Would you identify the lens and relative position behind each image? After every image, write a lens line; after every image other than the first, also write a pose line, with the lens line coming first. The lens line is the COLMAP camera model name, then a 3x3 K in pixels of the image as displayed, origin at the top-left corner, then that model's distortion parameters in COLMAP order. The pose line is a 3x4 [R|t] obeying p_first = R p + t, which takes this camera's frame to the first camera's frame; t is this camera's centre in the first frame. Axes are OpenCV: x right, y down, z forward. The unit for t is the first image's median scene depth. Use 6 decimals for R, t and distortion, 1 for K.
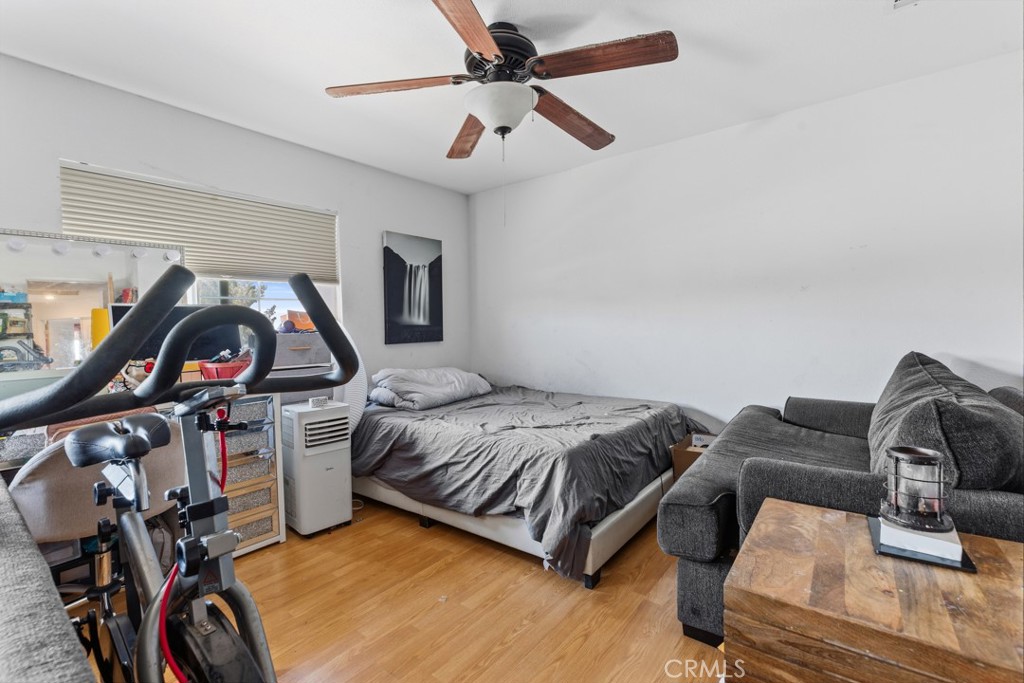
lens RADIAL K [[472.0, 0, 512.6], [0, 472.0, 345.5], [0, 0, 1]] dist [0.002447, 0.001531]
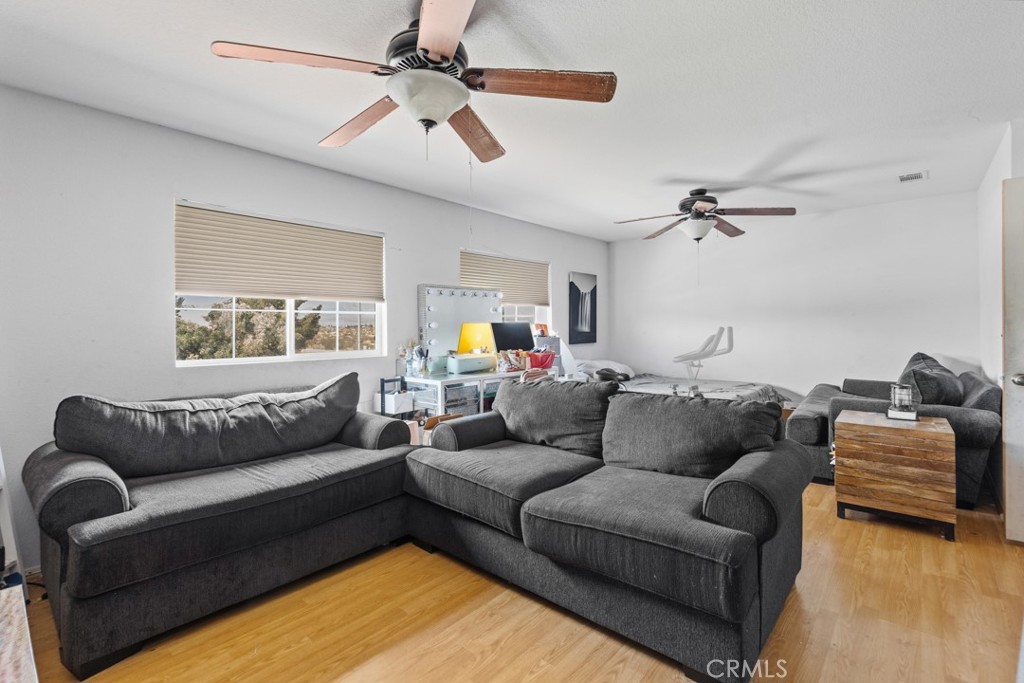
lens RADIAL K [[472.0, 0, 509.8], [0, 472.0, 331.2], [0, 0, 1]] dist [0.002447, 0.001531]
pose [[0.997954, 0.011801, -0.062833, -0.514772], [-0.013908, 0.999352, -0.033191, 0.012106], [0.062400, 0.033997, 0.997472, -0.776885]]
